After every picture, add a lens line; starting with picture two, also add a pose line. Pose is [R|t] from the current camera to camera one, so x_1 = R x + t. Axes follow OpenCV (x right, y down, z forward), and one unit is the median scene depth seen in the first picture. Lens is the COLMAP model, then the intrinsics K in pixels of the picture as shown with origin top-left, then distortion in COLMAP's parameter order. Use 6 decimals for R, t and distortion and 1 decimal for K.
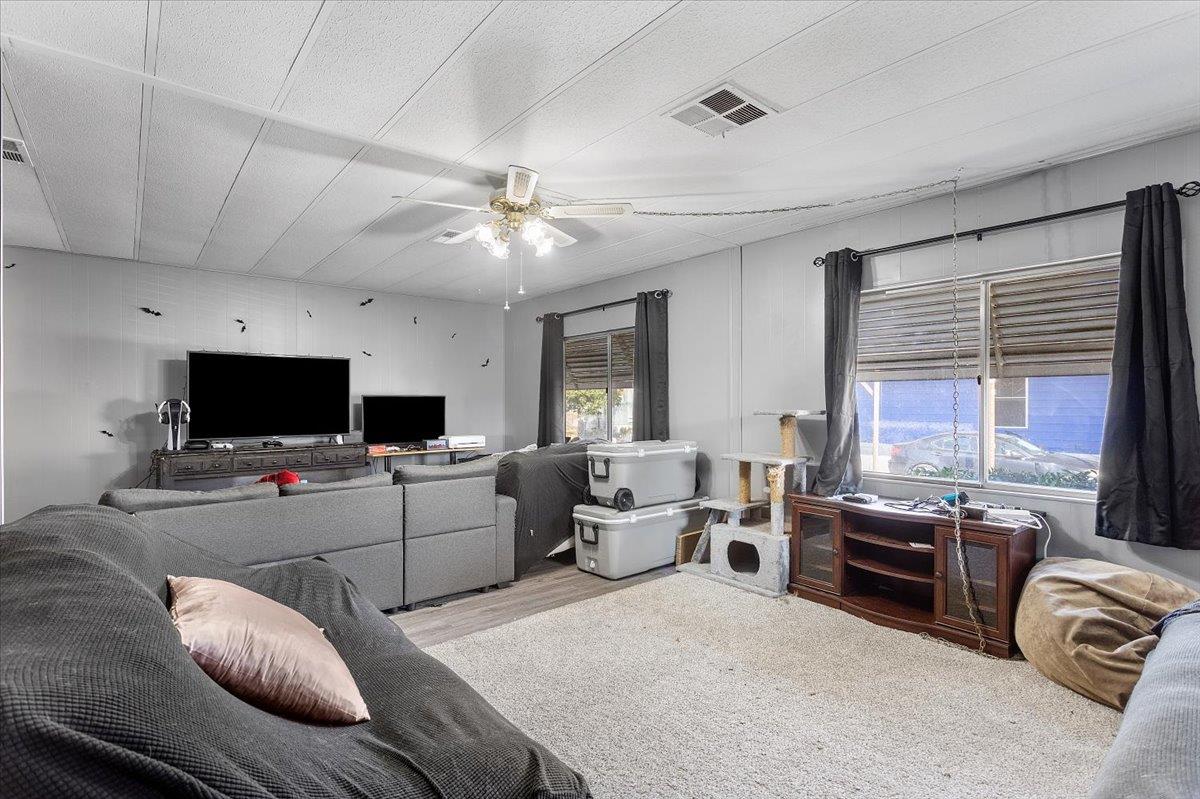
lens RADIAL K [[570.7, 0, 600.6], [0, 570.7, 399.7], [0, 0, 1]] dist [0.005693, 0.000700]
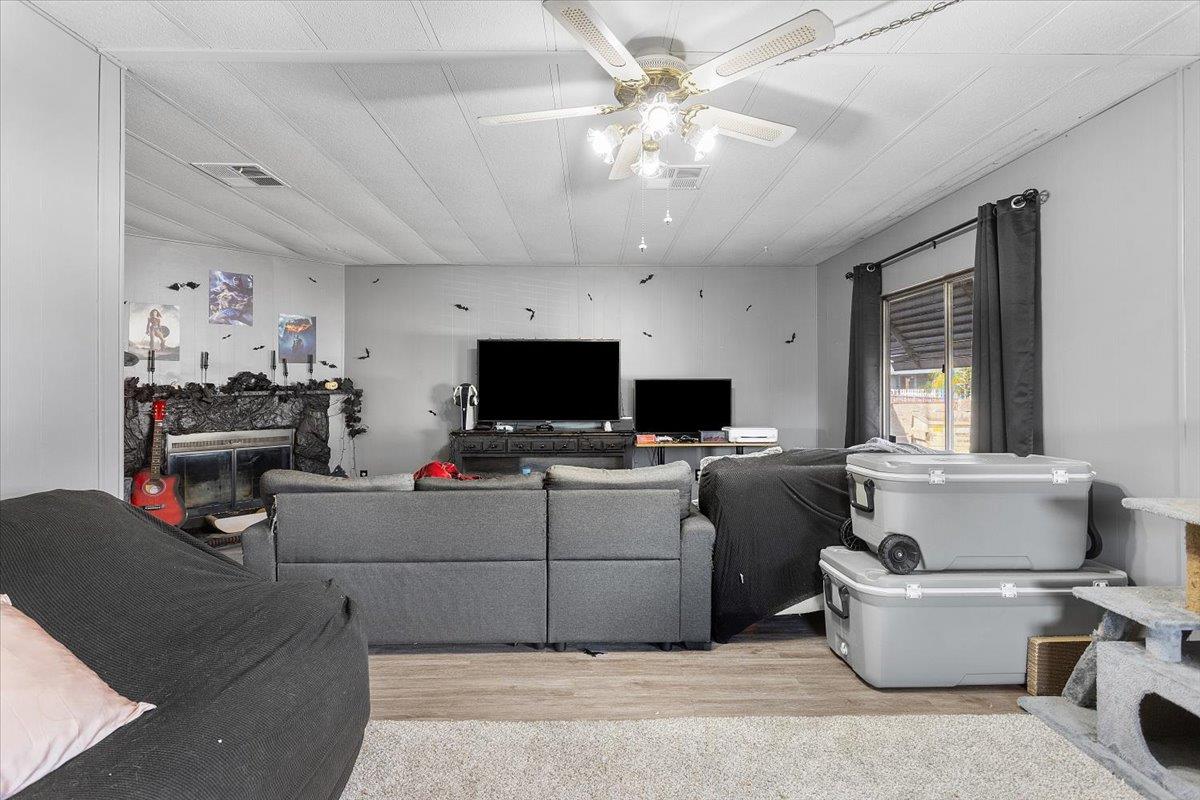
lens RADIAL K [[570.7, 0, 593.4], [0, 570.7, 381.9], [0, 0, 1]] dist [0.005693, 0.000700]
pose [[0.773403, -0.004503, -0.633898, 0.158784], [0.001716, 0.999986, -0.005010, 0.001189], [0.633912, 0.002788, 0.773400, 0.323174]]
